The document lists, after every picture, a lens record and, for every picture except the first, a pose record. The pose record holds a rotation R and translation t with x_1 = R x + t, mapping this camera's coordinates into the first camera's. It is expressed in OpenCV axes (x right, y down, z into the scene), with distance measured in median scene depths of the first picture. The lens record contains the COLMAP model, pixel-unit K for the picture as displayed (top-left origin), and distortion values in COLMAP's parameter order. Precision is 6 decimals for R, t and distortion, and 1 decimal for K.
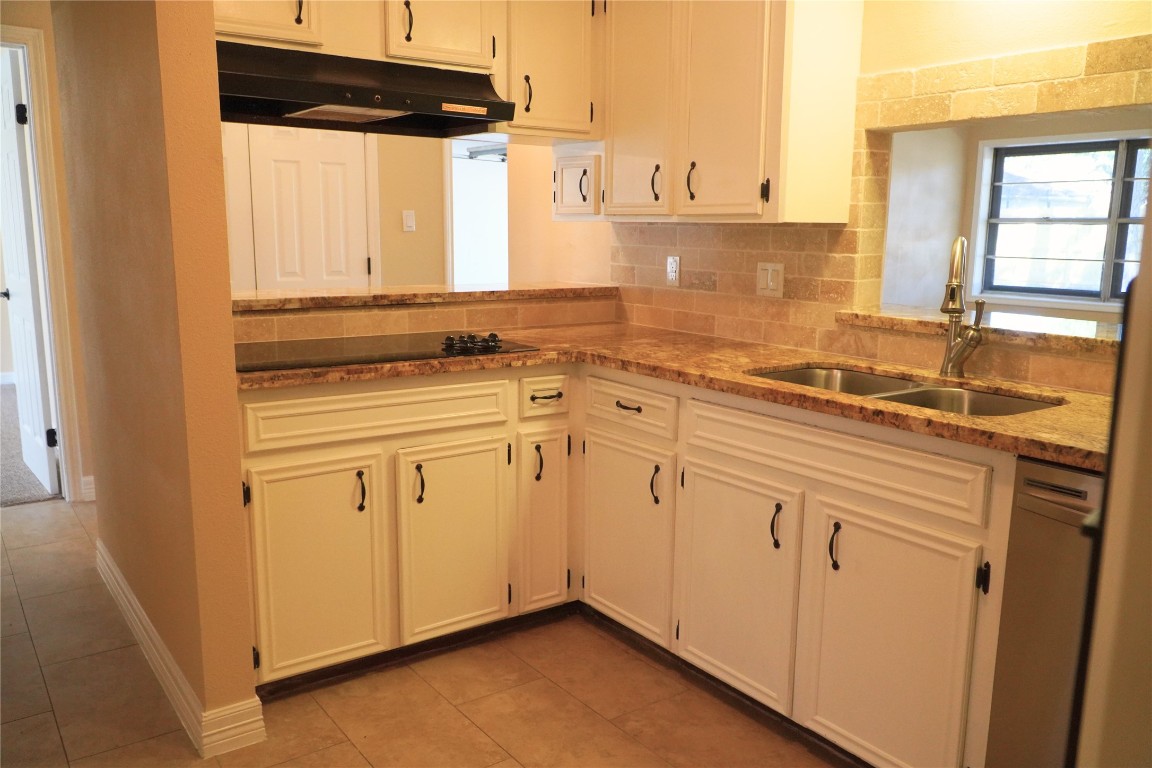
lens RADIAL K [[925.8, 0, 575.4], [0, 925.8, 390.2], [0, 0, 1]] dist [0.001502, -0.004263]
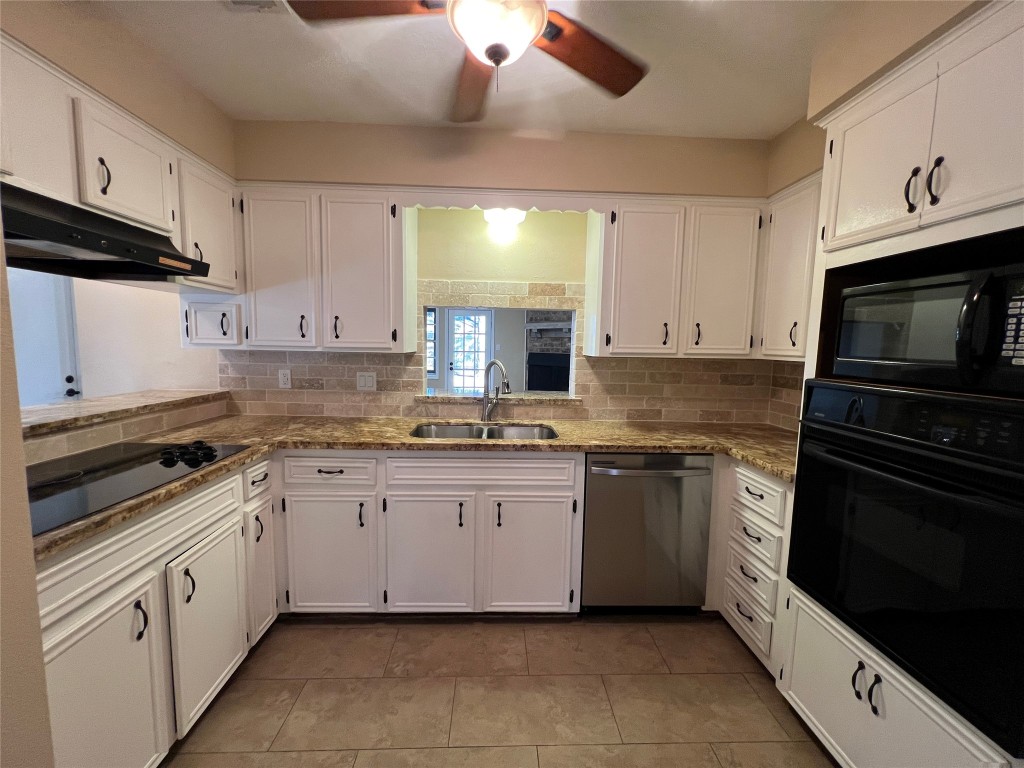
lens RADIAL K [[412.3, 0, 509.1], [0, 412.3, 382.9], [0, 0, 1]] dist [-0.000829, -0.000340]
pose [[0.552353, -0.079251, 0.829835, -0.320254], [0.130985, 0.991356, 0.007491, -0.089852], [-0.823255, 0.104558, 0.557959, 0.335237]]
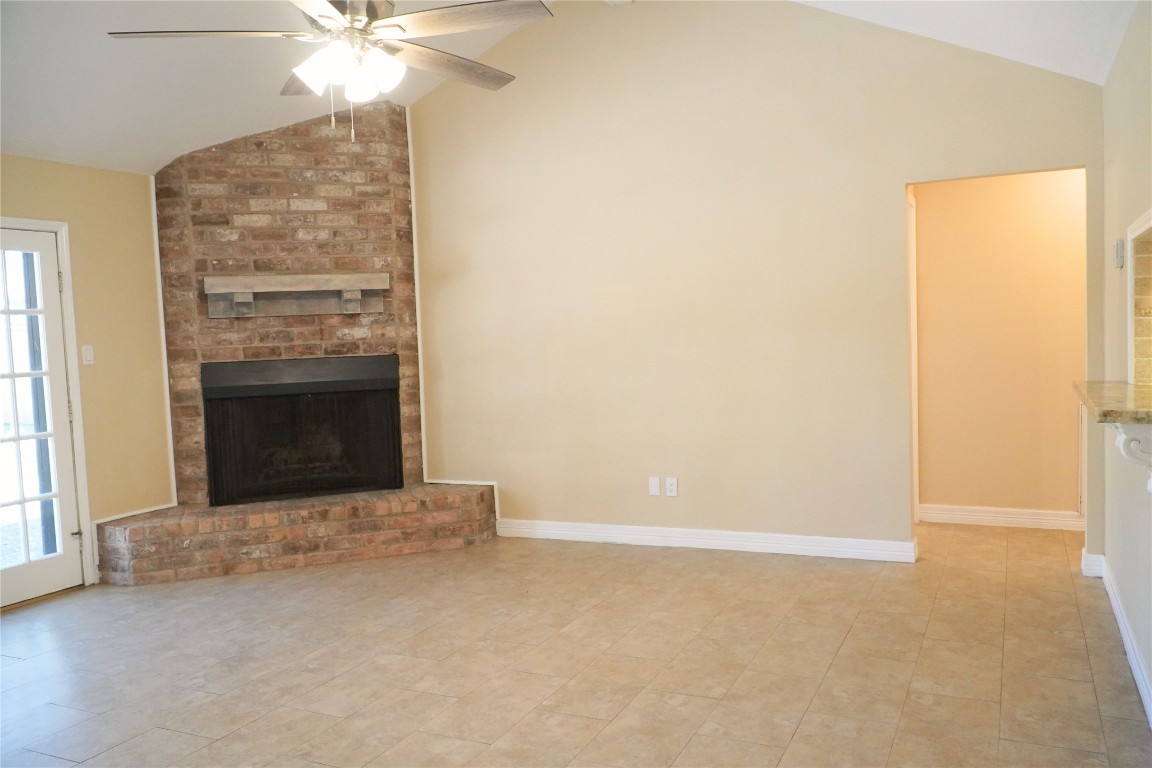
lens RADIAL K [[925.8, 0, 575.4], [0, 925.8, 390.2], [0, 0, 1]] dist [0.001502, -0.004263]
pose [[-0.476664, -0.050979, 0.877606, -0.174934], [0.187415, 0.969473, 0.158108, -0.370253], [-0.858875, 0.239841, -0.452559, 1.988864]]
